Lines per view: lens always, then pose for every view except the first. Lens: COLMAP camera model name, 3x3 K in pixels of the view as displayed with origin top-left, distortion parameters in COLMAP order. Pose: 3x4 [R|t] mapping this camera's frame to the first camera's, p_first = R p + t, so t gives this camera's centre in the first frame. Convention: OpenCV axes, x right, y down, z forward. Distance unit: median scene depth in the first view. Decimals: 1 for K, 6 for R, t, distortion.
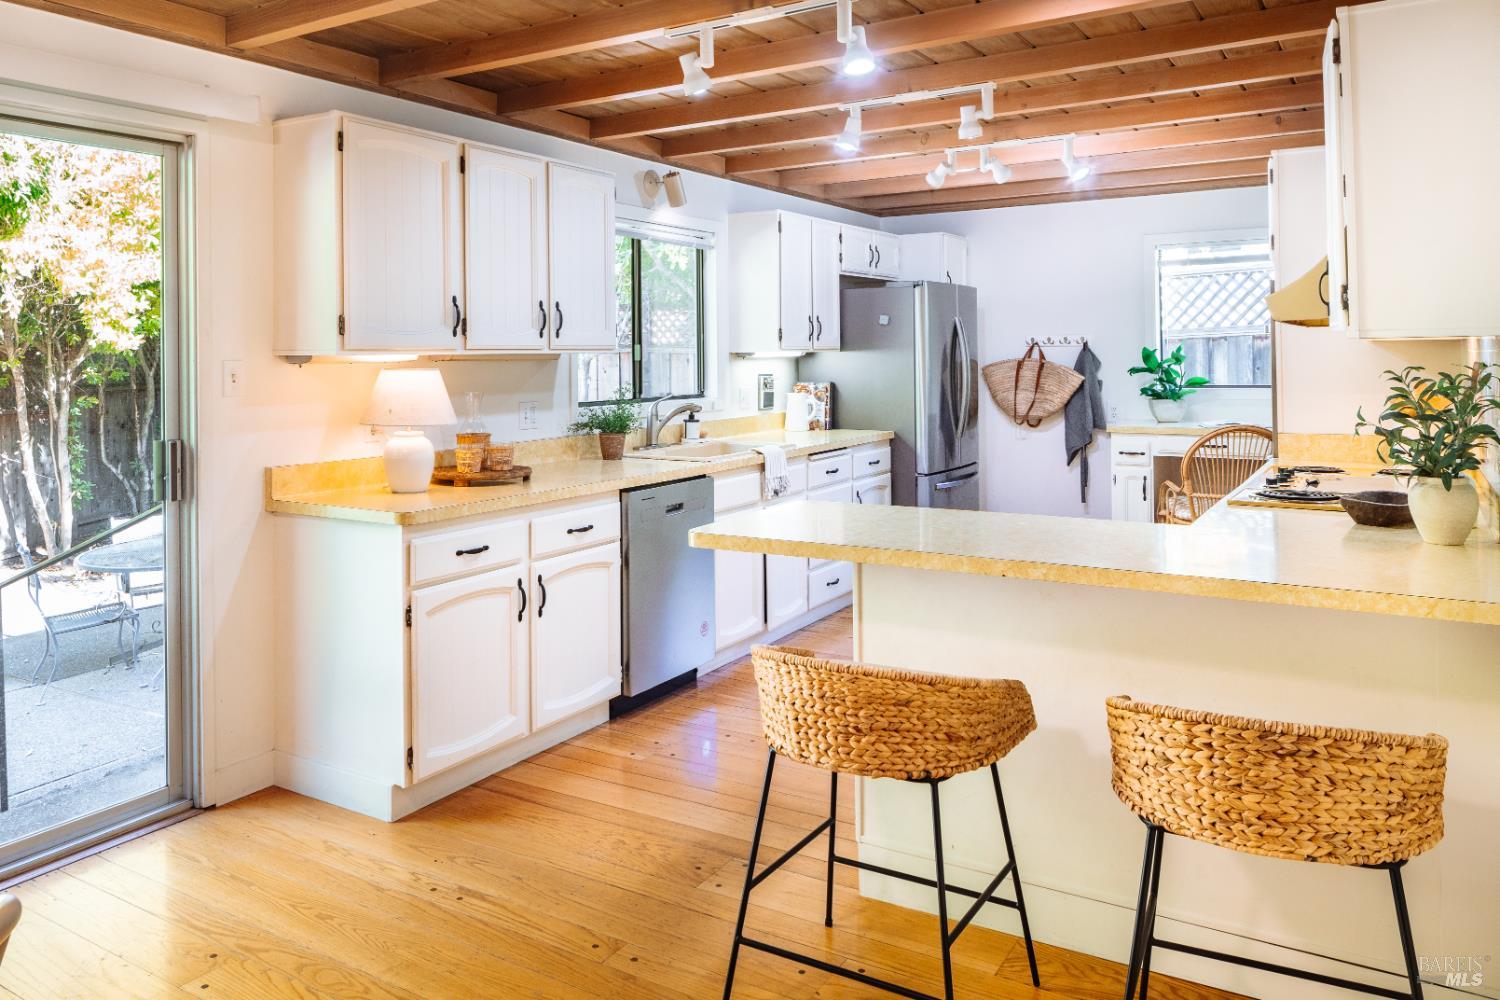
lens RADIAL K [[1105.0, 0, 698.5], [0, 1105.0, 340.2], [0, 0, 1]] dist [-0.005449, -0.000086]
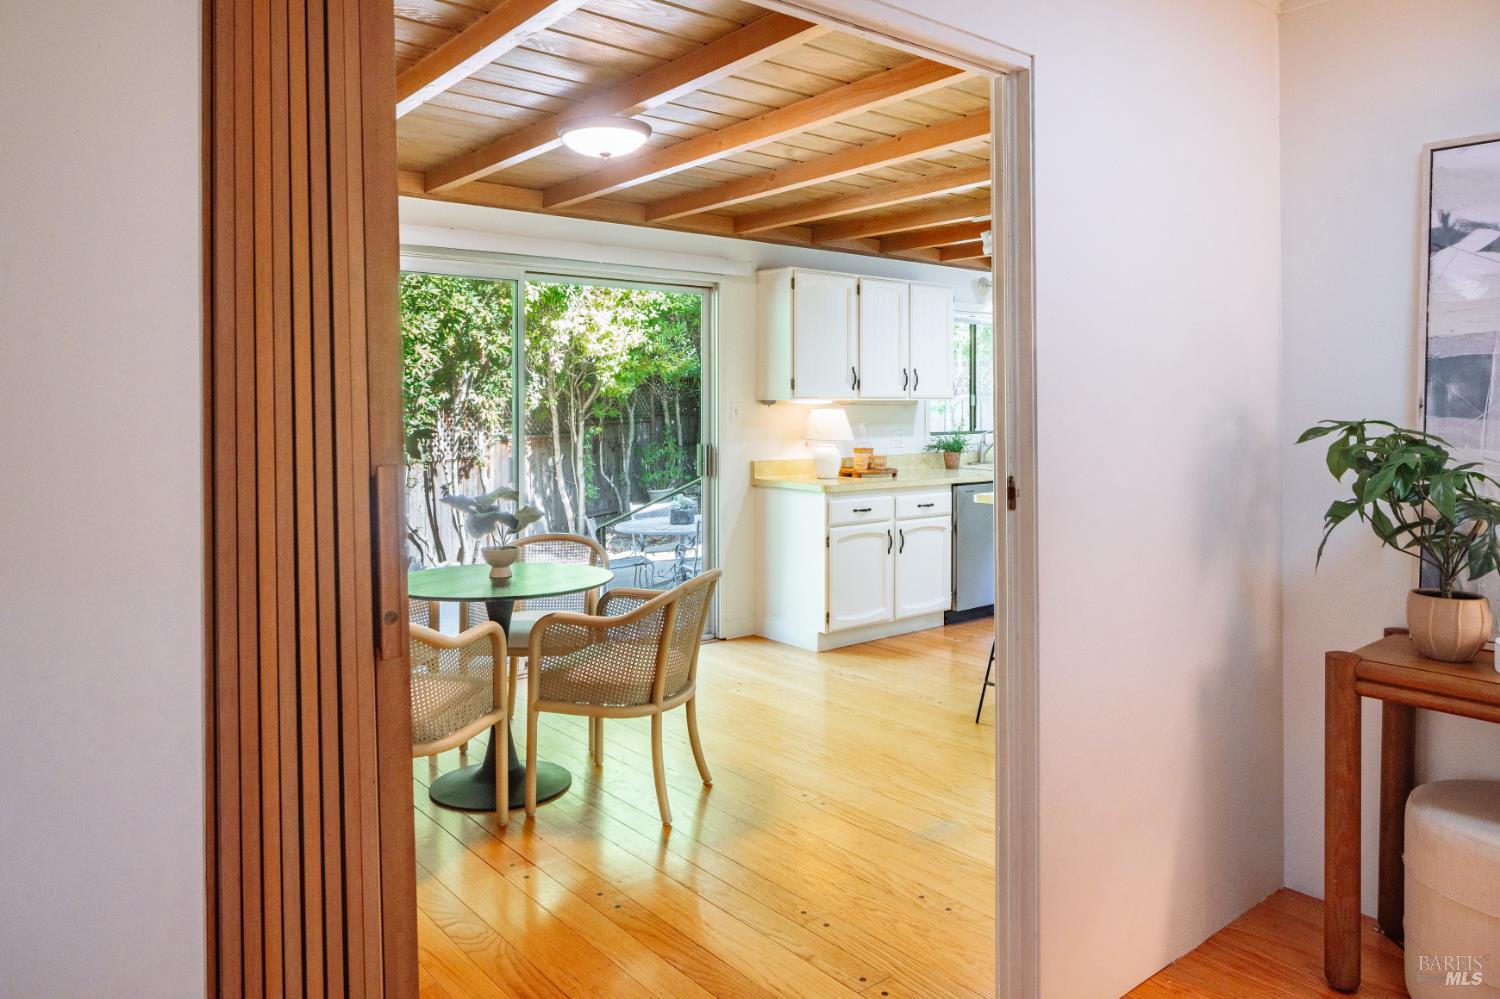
lens RADIAL K [[1018.2, 0, 743.0], [0, 1018.2, 400.4], [0, 0, 1]] dist [-0.001118, 0.000621]
pose [[0.949019, 0.011061, -0.315025, 0.100199], [-0.006712, 0.999867, 0.014888, -0.008429], [0.315147, -0.012015, 0.948967, -0.482452]]
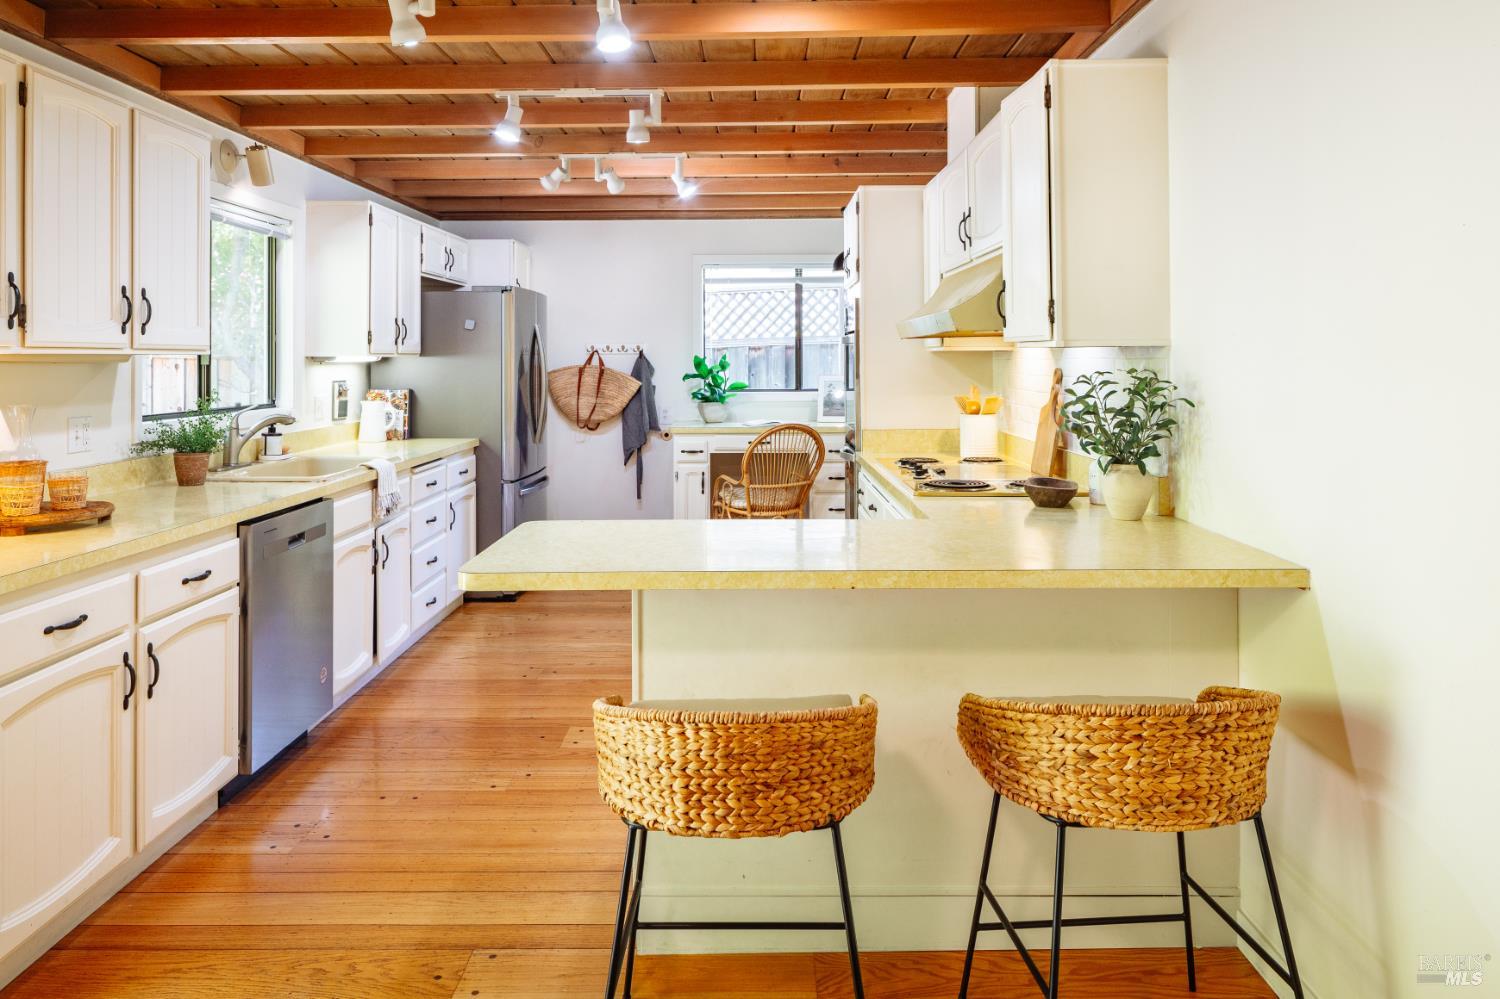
lens RADIAL K [[1019.9, 0, 752.4], [0, 1019.9, 347.9], [0, 0, 1]] dist [-0.003760, -0.001050]
pose [[0.846209, 0.014327, 0.532658, -0.139990], [-0.013409, 0.999894, -0.005592, 0.005381], [-0.532682, -0.002411, 0.846312, 0.151583]]
